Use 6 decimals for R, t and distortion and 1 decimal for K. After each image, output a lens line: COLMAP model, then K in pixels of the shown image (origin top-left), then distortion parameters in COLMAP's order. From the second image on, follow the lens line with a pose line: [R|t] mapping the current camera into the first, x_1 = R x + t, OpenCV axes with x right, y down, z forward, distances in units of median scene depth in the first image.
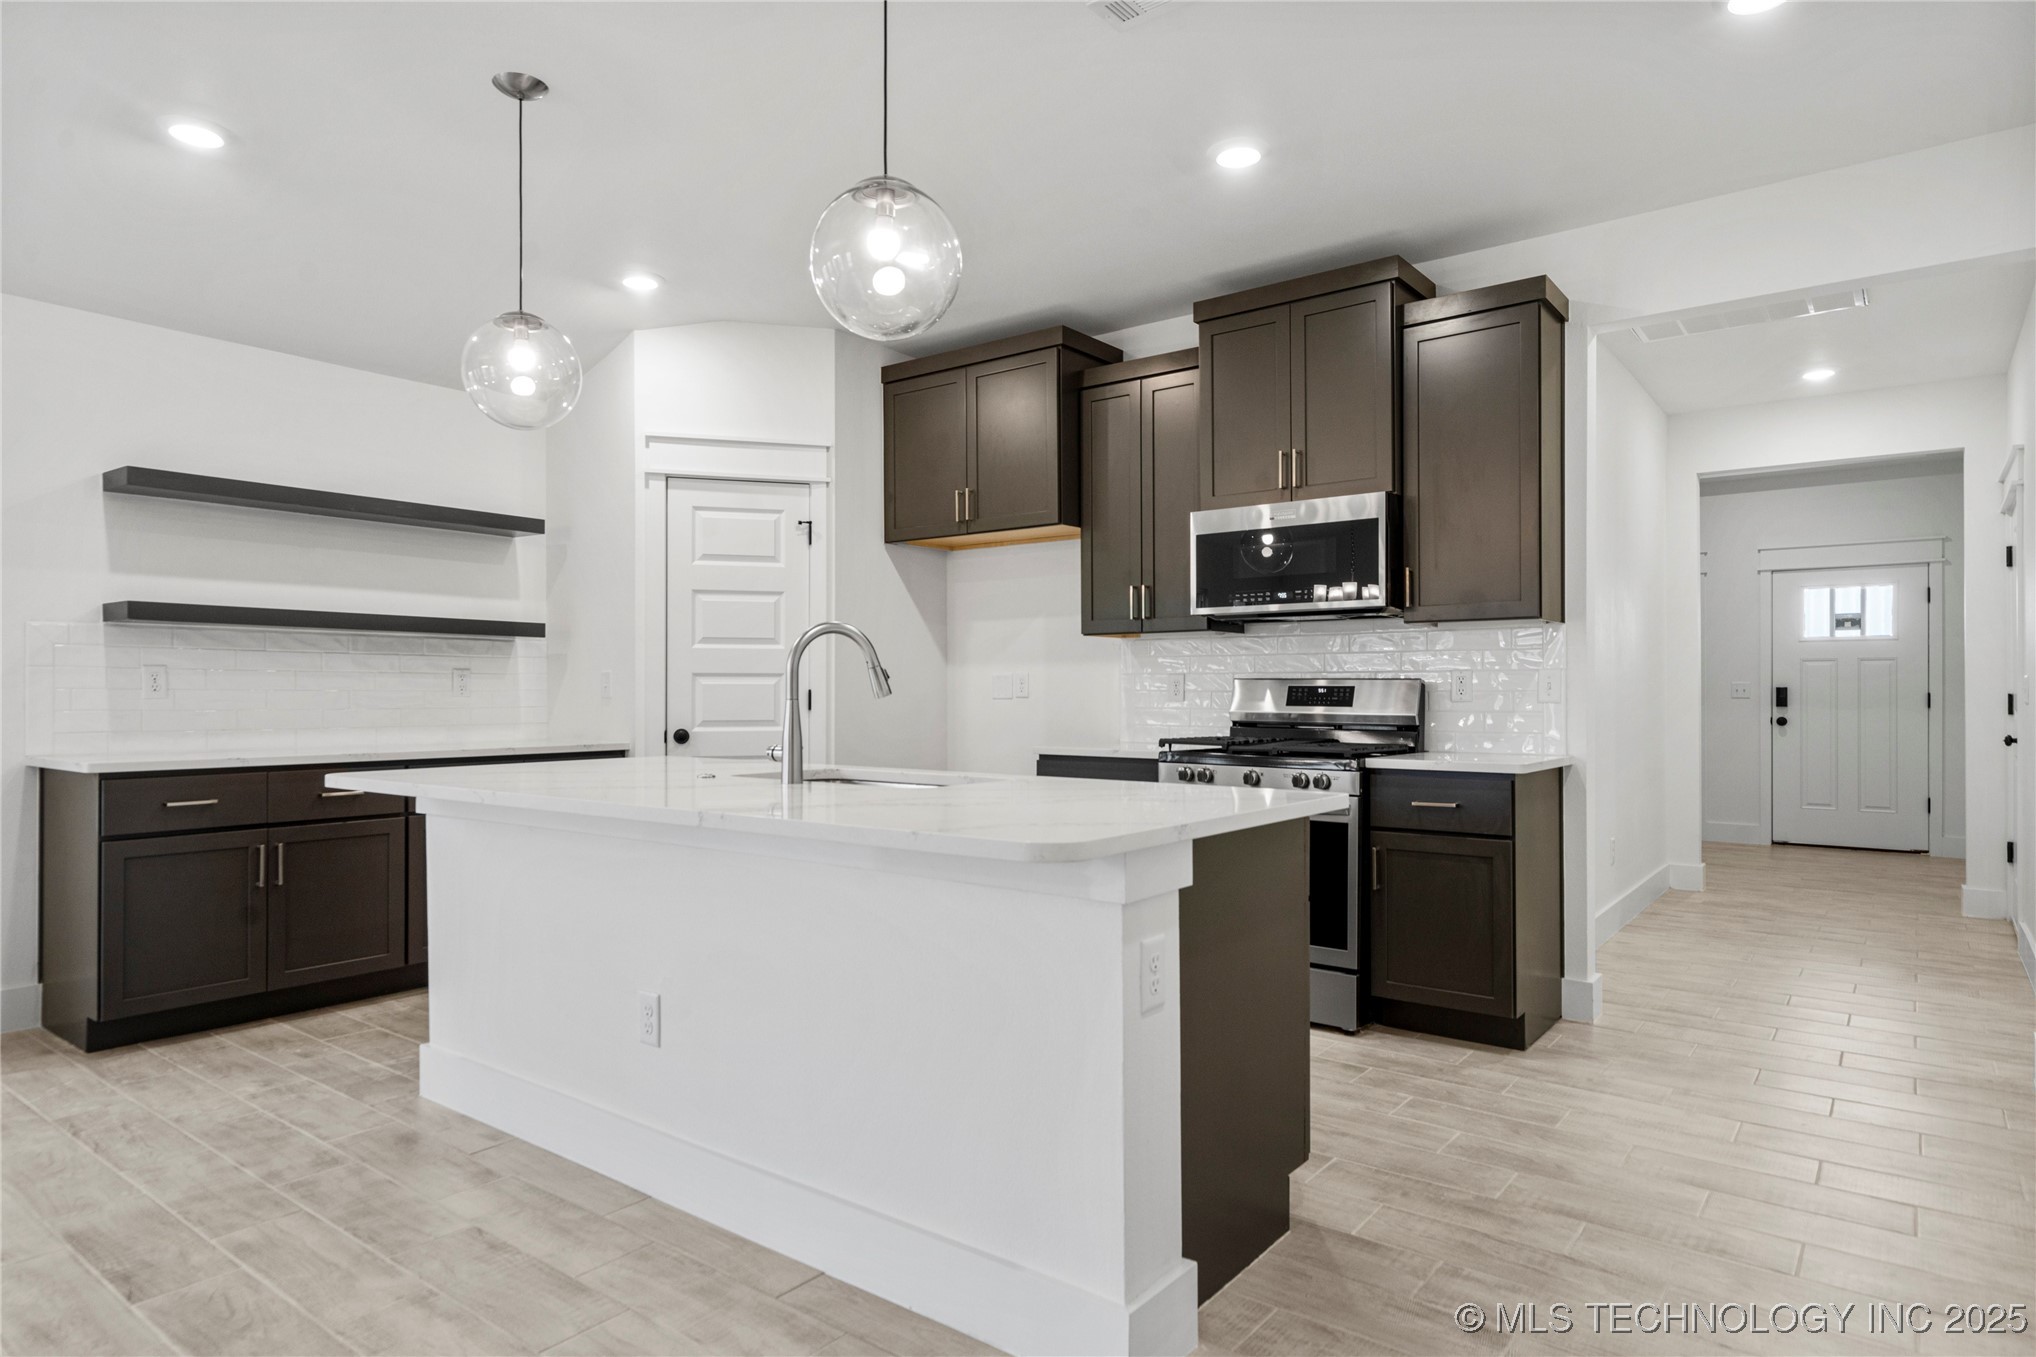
lens RADIAL K [[1174.6, 0, 999.2], [0, 1174.6, 680.4], [0, 0, 1]] dist [0.007140, -0.000758]
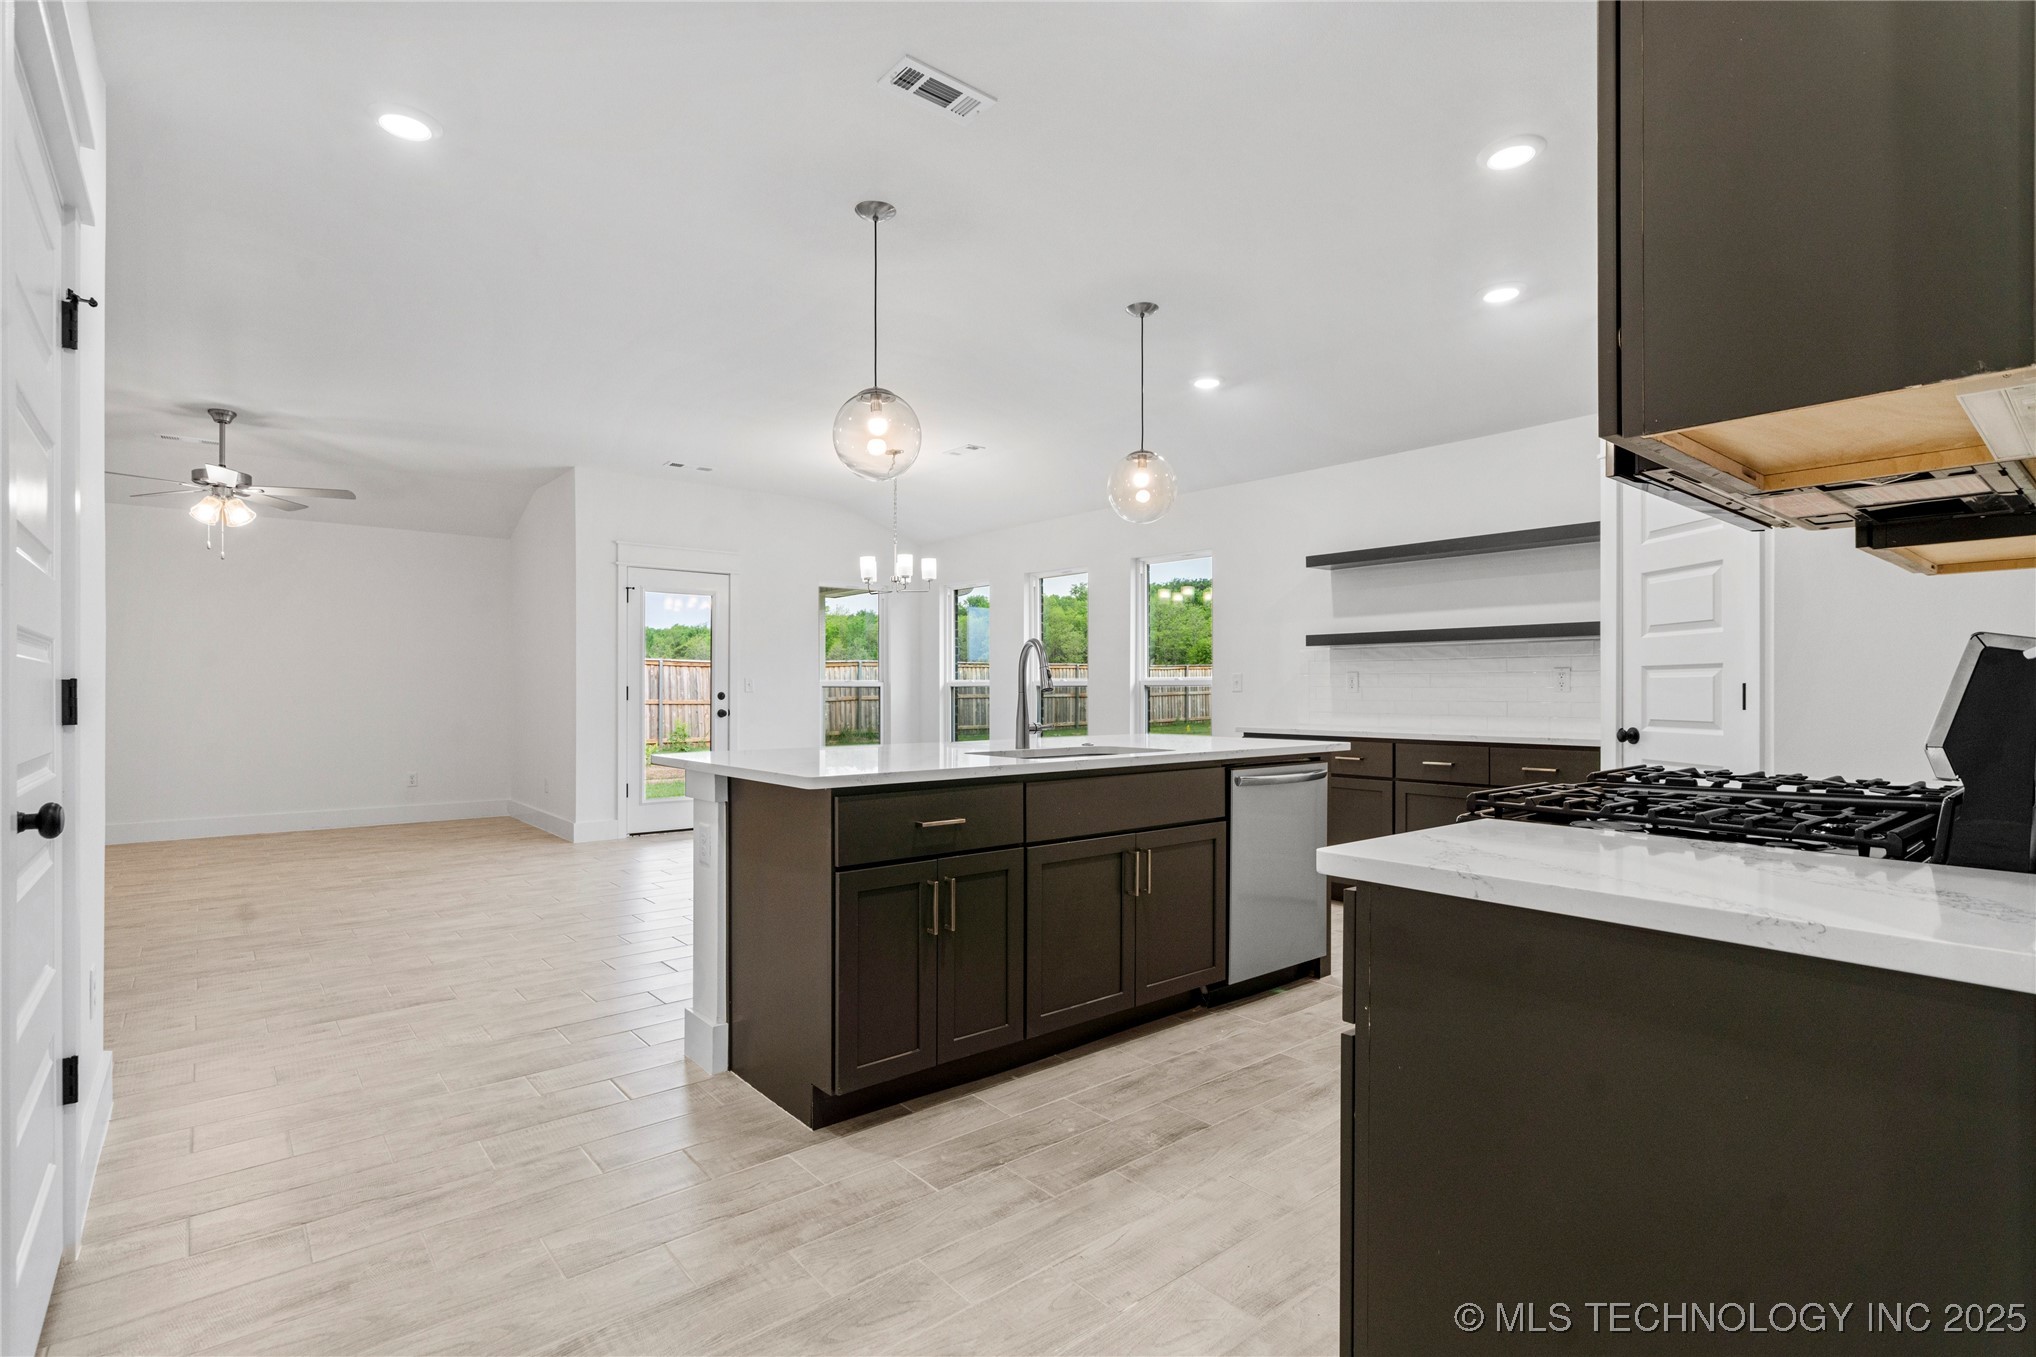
lens RADIAL K [[971.3, 0, 1009.2], [0, 971.3, 688.8], [0, 0, 1]] dist [0.000820, 0.000774]
pose [[-0.214071, -0.001588, -0.976817, 0.675693], [0.012091, 0.999918, -0.004276, 0.009905], [0.976743, -0.012726, -0.214034, 0.808548]]
